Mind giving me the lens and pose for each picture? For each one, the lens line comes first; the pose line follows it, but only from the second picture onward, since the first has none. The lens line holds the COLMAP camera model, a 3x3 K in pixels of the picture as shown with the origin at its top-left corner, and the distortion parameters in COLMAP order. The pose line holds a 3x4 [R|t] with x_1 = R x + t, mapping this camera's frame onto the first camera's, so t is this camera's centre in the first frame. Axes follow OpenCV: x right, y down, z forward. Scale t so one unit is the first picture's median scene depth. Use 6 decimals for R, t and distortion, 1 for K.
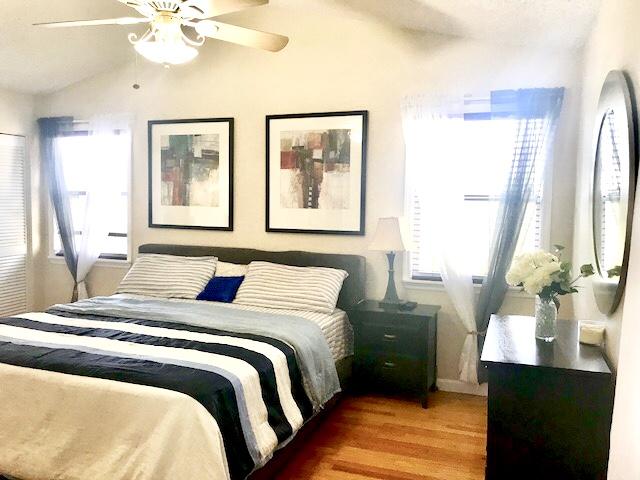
lens RADIAL K [[523.1, 0, 321.3], [0, 523.1, 242.2], [0, 0, 1]] dist [0.015956, -0.024934]
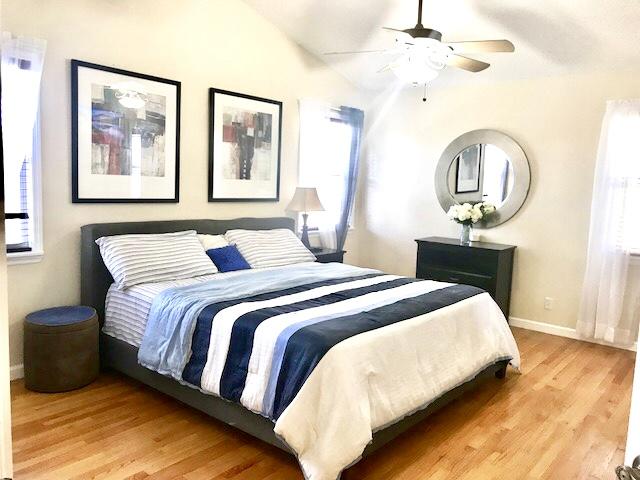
lens RADIAL K [[523.1, 0, 322.2], [0, 523.1, 239.7], [0, 0, 1]] dist [0.015956, -0.024934]
pose [[0.333503, -0.108204, 0.936519, -1.029918], [0.040269, 0.994120, 0.100519, -0.041446], [-0.941889, 0.004189, 0.335900, 0.457039]]
